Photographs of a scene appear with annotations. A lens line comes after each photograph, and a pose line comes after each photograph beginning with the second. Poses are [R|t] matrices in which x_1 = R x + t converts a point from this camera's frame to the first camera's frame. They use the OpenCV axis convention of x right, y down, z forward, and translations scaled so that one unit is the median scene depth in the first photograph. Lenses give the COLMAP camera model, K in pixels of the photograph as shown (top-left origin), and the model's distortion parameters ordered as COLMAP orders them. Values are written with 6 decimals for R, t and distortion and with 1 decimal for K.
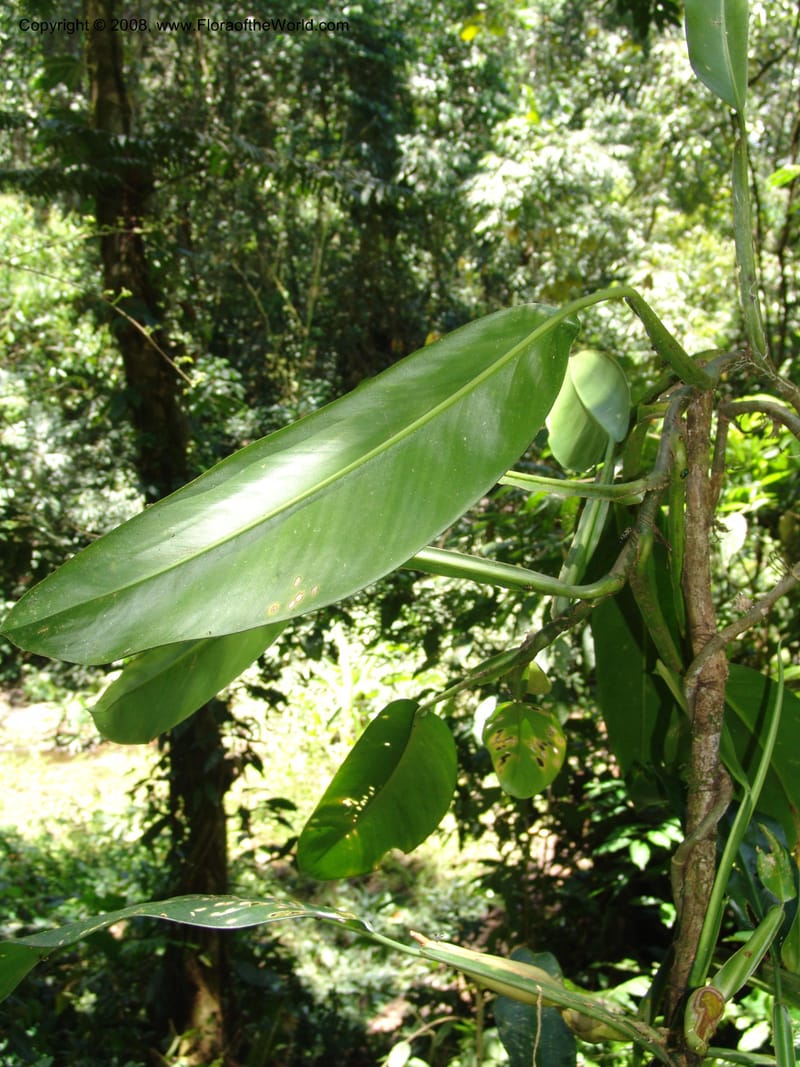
lens RADIAL K [[1291.0, 0, 400.0], [0, 1291.0, 533.5], [0, 0, 1]] dist [-0.071108, 0.127309]
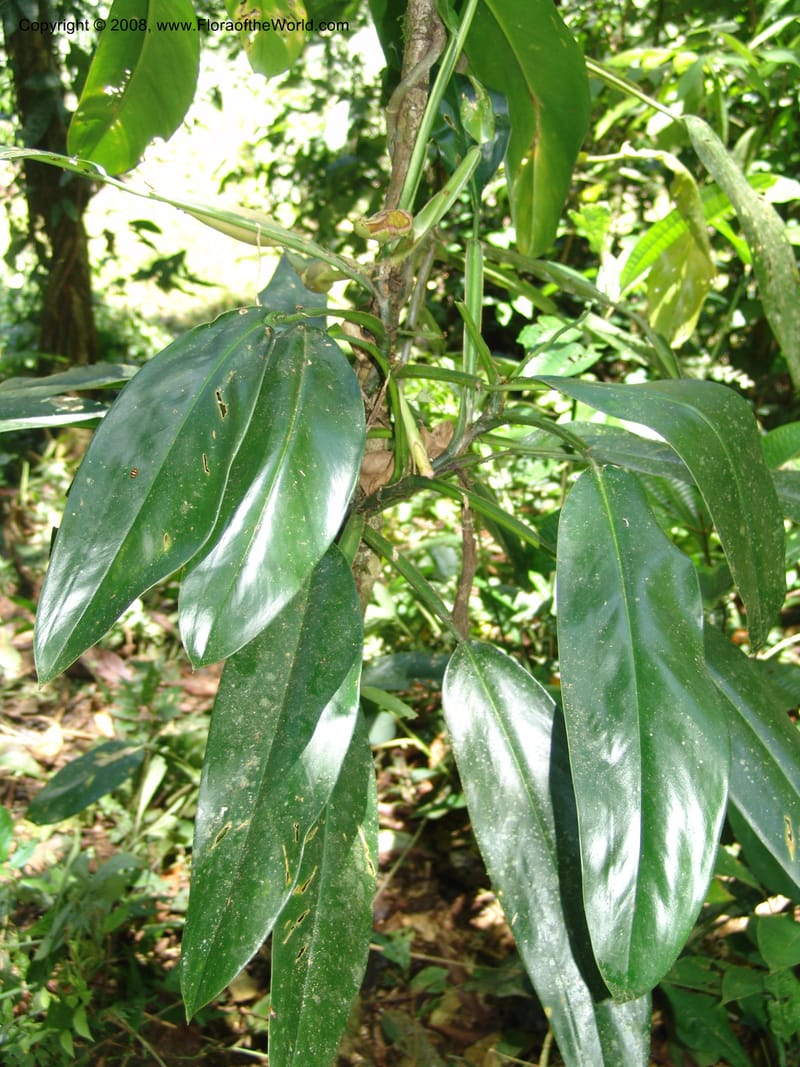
lens RADIAL K [[1291.0, 0, 400.0], [0, 1291.0, 533.5], [0, 0, 1]] dist [-0.071108, 0.127309]
pose [[0.996981, -0.003846, 0.077545, 0.140235], [-0.027234, 0.917987, 0.395675, 0.156949], [-0.072707, -0.396592, 0.915111, -0.110184]]
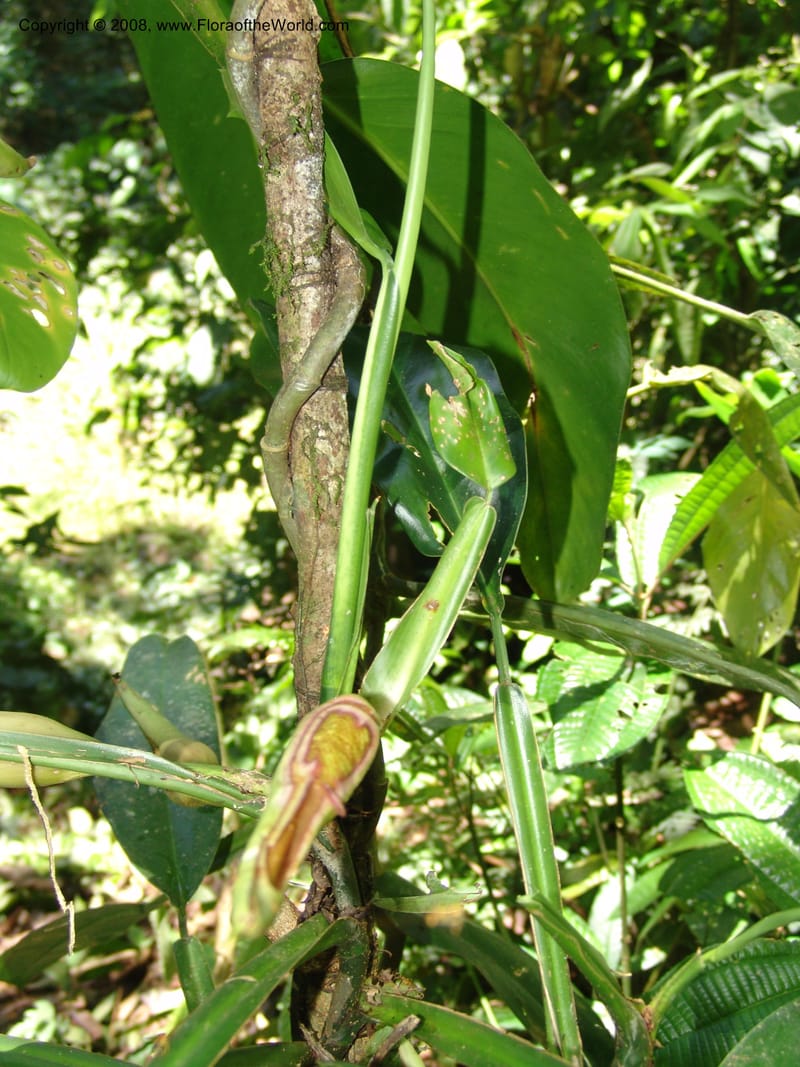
lens RADIAL K [[1291.0, 0, 400.0], [0, 1291.0, 533.5], [0, 0, 1]] dist [-0.071108, 0.127309]
pose [[0.973031, -0.179347, 0.145072, 0.186934], [0.134559, 0.952114, 0.274541, 0.161569], [-0.187363, -0.247616, 0.950569, 0.527146]]
